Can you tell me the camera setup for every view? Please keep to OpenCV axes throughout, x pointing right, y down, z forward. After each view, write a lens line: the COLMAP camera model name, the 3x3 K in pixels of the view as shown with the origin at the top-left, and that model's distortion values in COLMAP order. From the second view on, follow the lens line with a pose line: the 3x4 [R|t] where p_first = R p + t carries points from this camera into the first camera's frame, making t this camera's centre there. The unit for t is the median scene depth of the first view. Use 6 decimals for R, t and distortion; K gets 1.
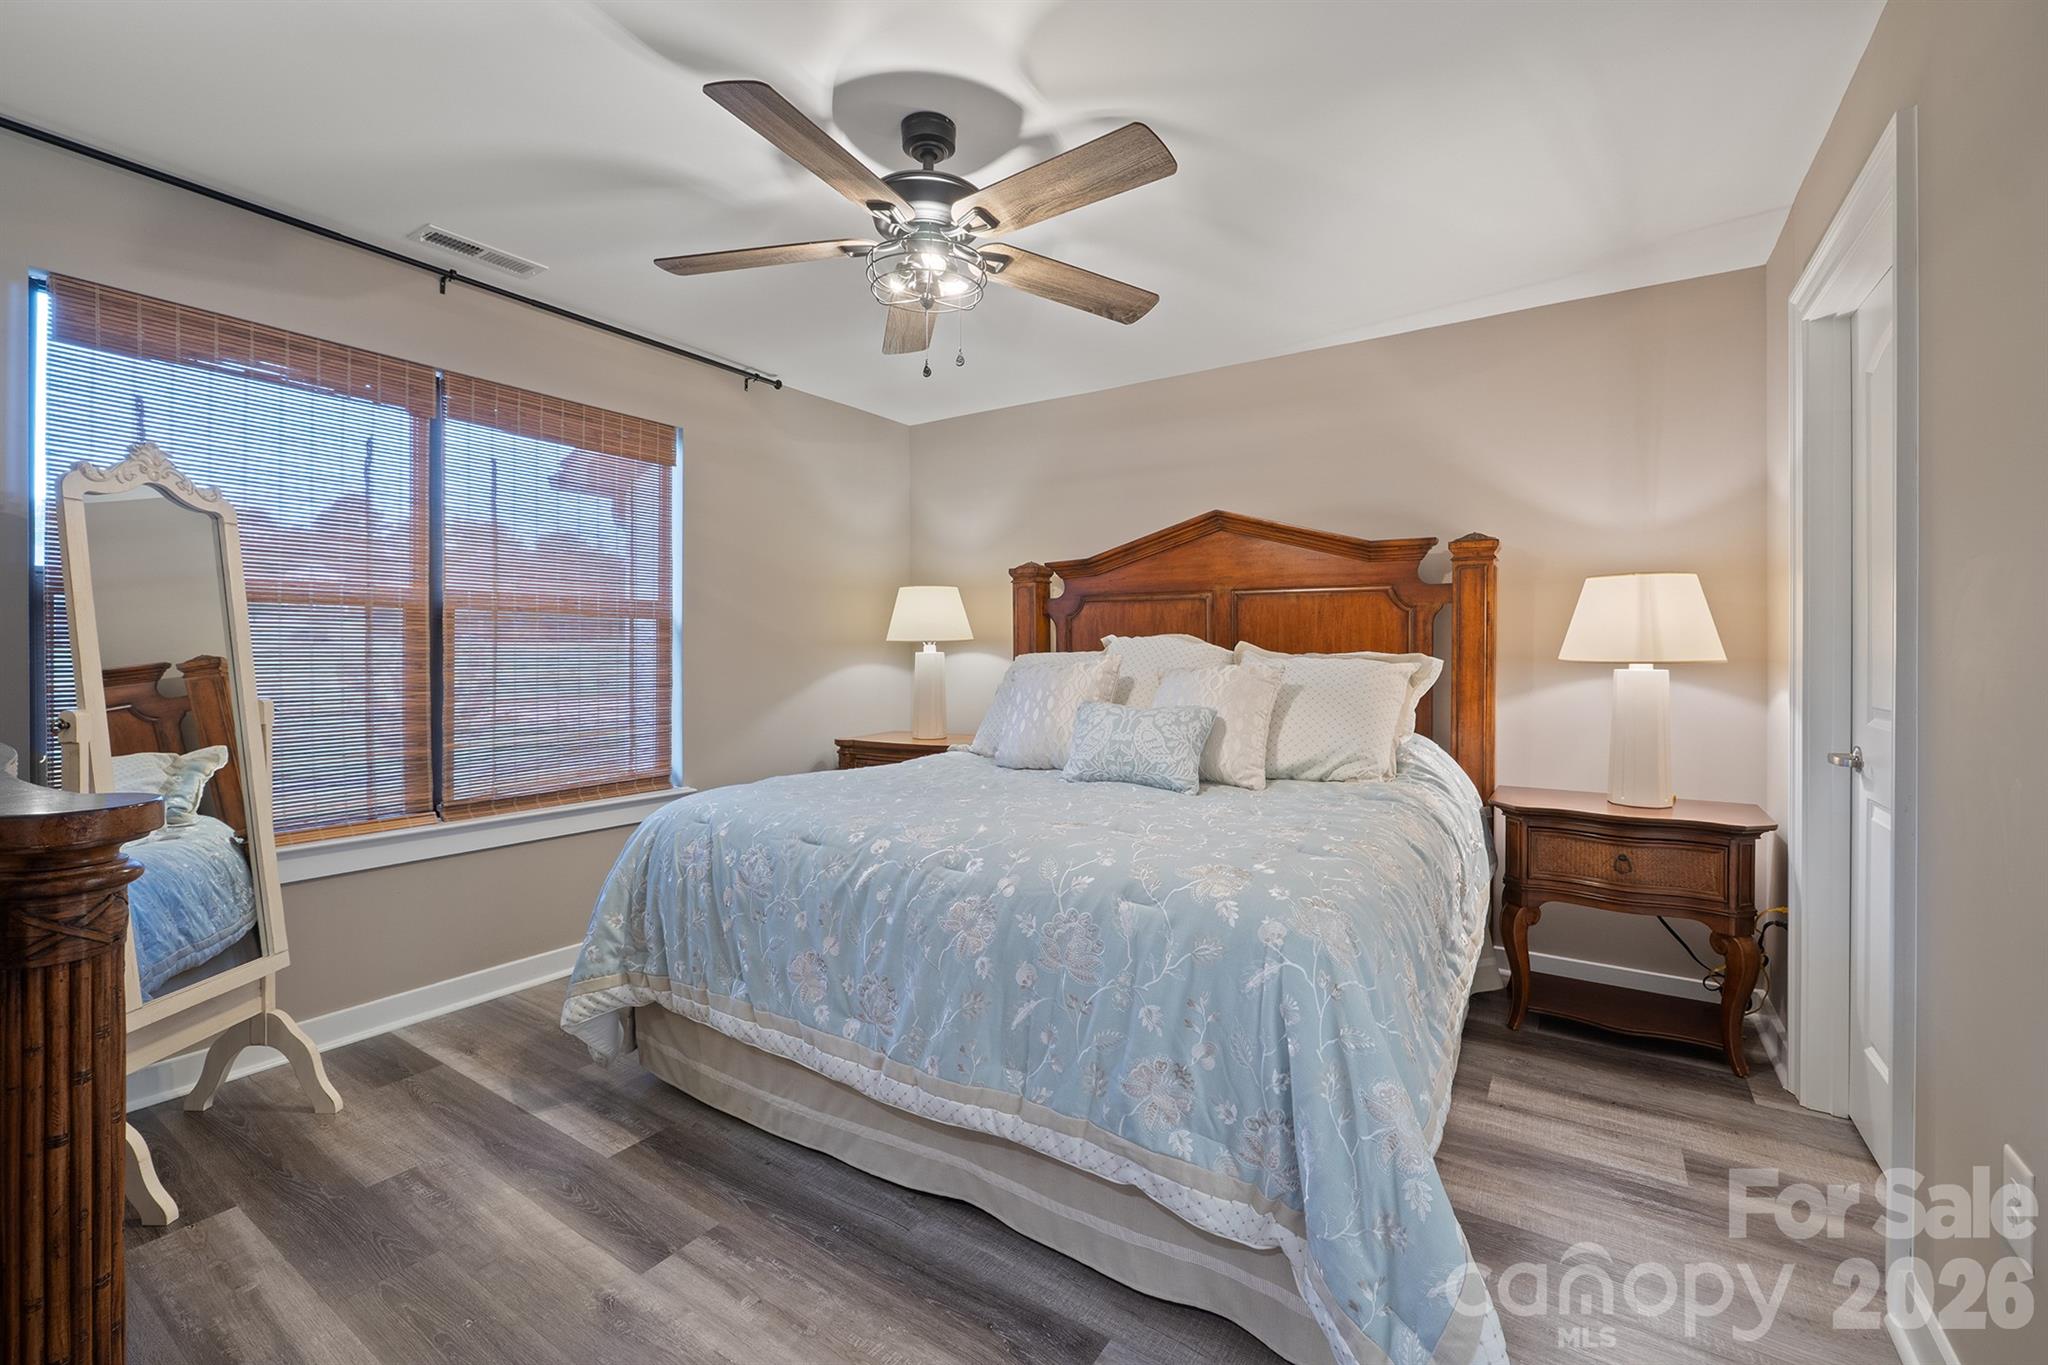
lens RADIAL K [[912.0, 0, 1012.9], [0, 912.0, 658.7], [0, 0, 1]] dist [-0.002465, -0.000409]
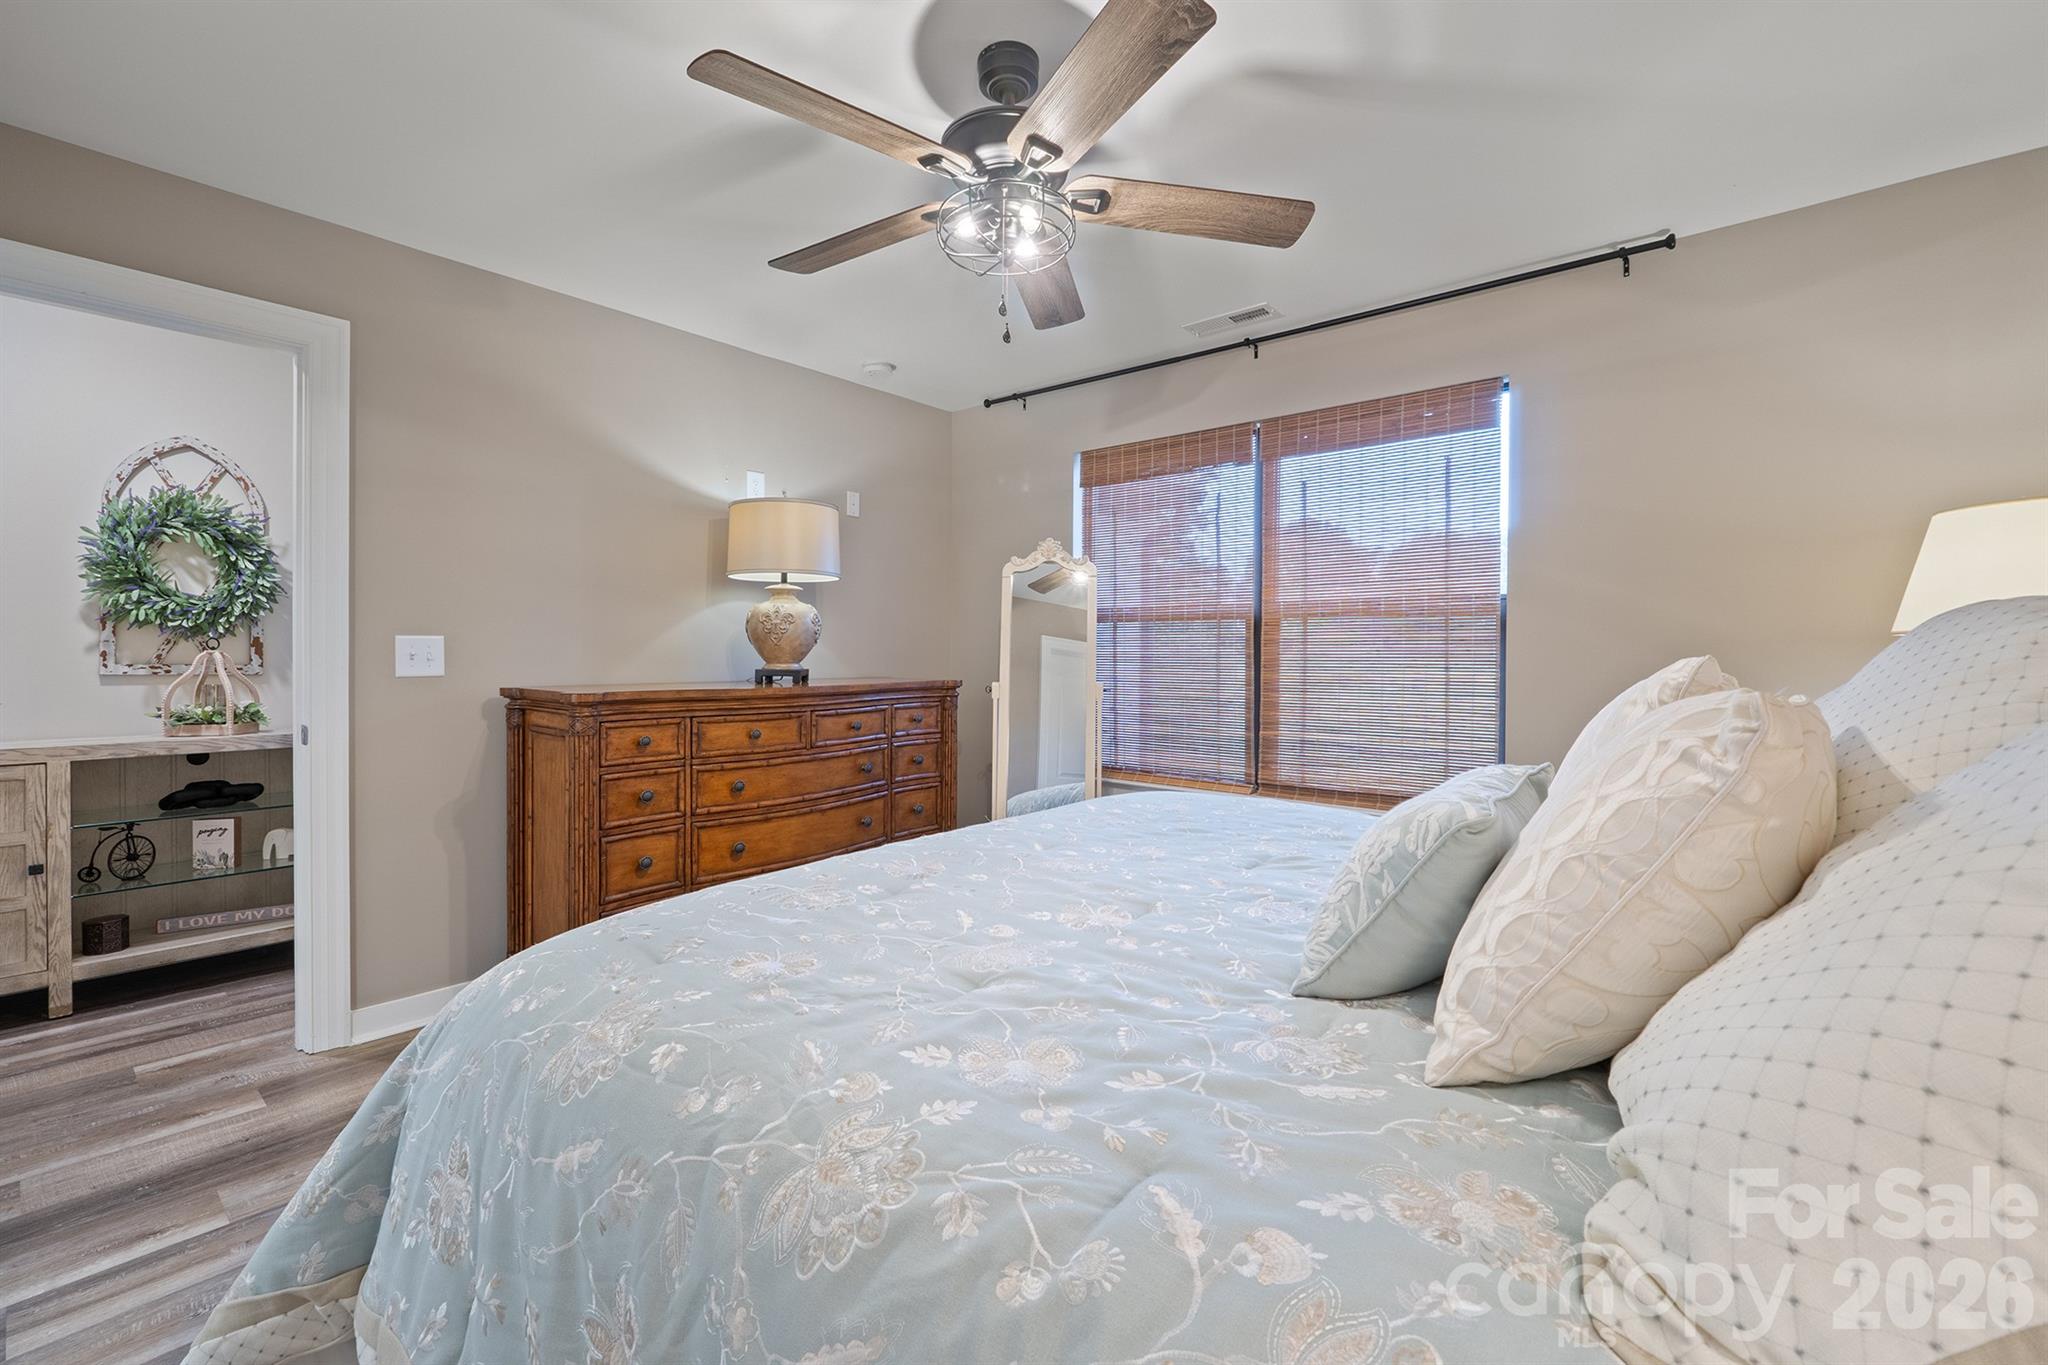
lens RADIAL K [[880.4, 0, 1024.0], [0, 880.4, 662.9], [0, 0, 1]] dist [0.001962, -0.000045]
pose [[-0.123223, 0.002487, -0.992376, 0.564280], [-0.009881, 0.999944, 0.003733, 0.002332], [0.992330, 0.010266, -0.123191, 0.829183]]
